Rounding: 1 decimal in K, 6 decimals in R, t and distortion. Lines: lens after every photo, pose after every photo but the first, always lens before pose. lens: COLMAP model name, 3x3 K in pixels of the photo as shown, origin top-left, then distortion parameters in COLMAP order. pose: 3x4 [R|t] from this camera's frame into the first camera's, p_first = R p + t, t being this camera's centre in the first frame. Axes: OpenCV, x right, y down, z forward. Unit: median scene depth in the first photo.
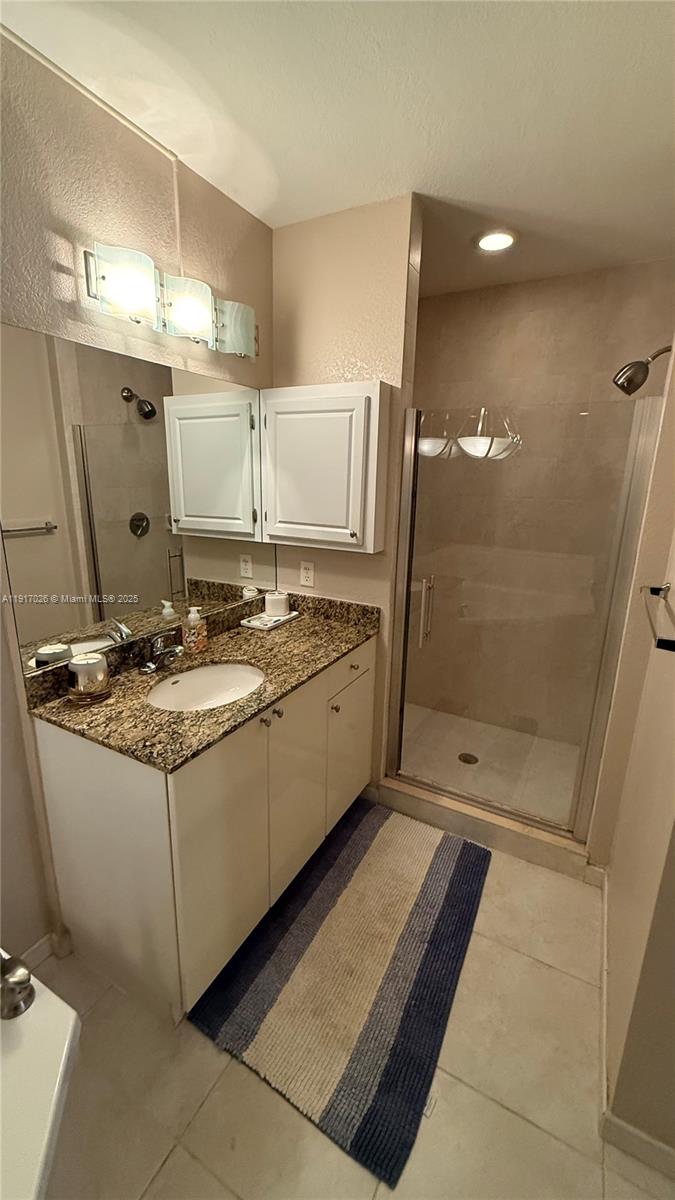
lens RADIAL K [[477.6, 0, 348.2], [0, 477.6, 600.2], [0, 0, 1]] dist [-0.001420, 0.000712]
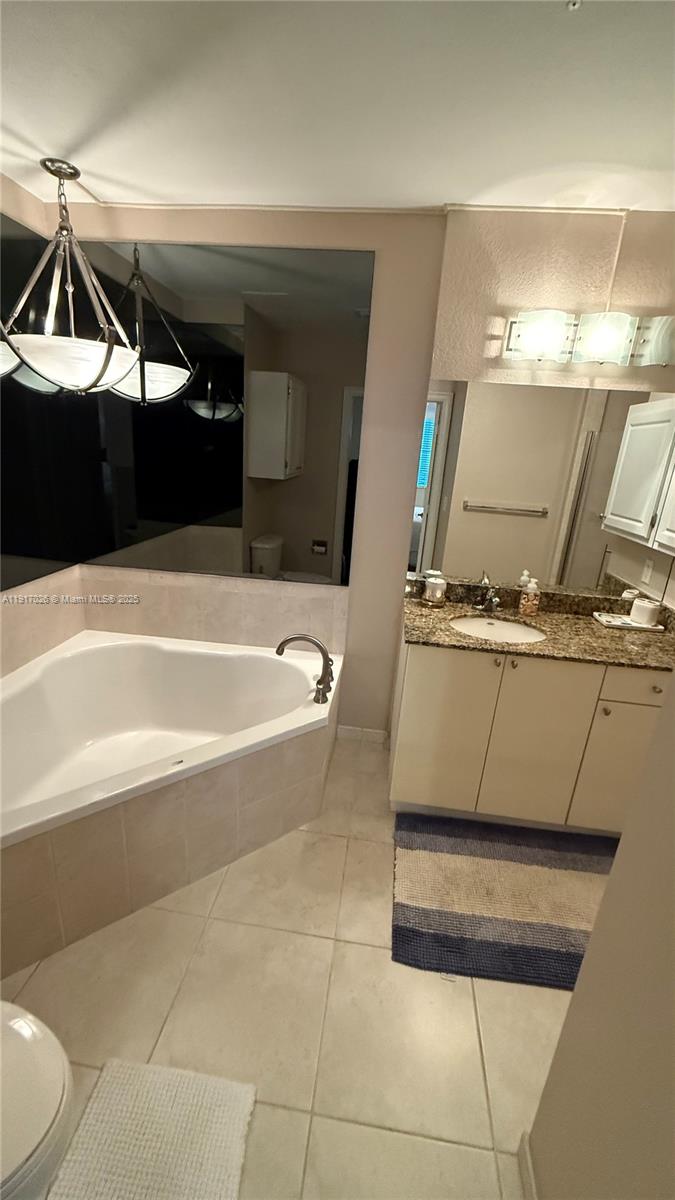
lens RADIAL K [[477.6, 0, 345.7], [0, 477.6, 607.2], [0, 0, 1]] dist [-0.001420, 0.000712]
pose [[0.371121, 0.301134, -0.878401, 0.636154], [-0.293112, 0.935584, 0.196899, -0.018577], [0.881110, 0.184396, 0.435480, 0.031217]]
